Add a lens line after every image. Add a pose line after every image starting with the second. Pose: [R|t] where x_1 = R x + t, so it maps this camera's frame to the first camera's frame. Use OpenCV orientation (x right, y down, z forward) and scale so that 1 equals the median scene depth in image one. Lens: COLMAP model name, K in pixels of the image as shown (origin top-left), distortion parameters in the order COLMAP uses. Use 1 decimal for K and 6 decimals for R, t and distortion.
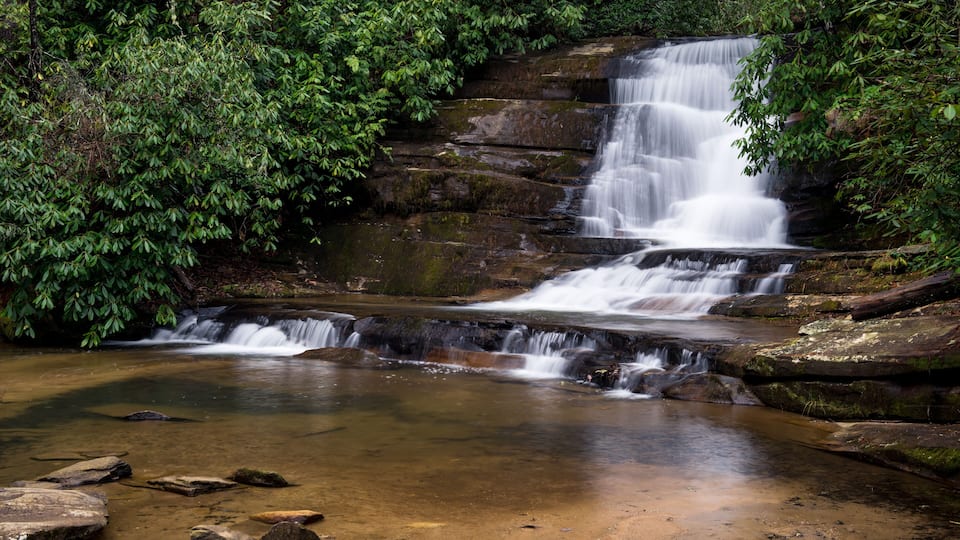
lens RADIAL K [[785.7, 0, 477.3], [0, 785.7, 272.0], [0, 0, 1]] dist [0.017017, -0.010164]
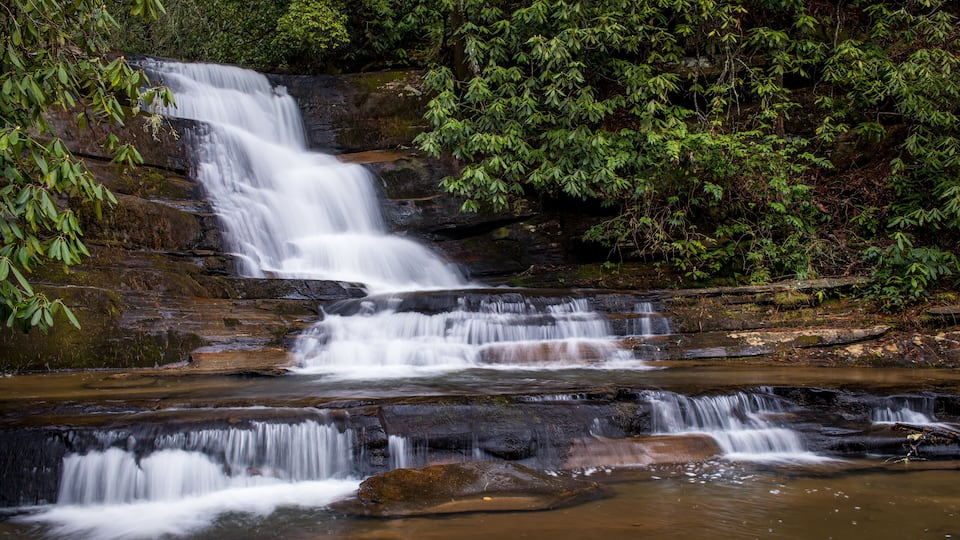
lens RADIAL K [[785.7, 0, 480.0], [0, 785.7, 271.4], [0, 0, 1]] dist [0.017017, -0.010164]
pose [[0.690776, 0.011268, 0.722981, -0.483008], [0.036178, 0.998088, -0.050123, -0.007764], [-0.722163, 0.060780, 0.689048, 0.540795]]
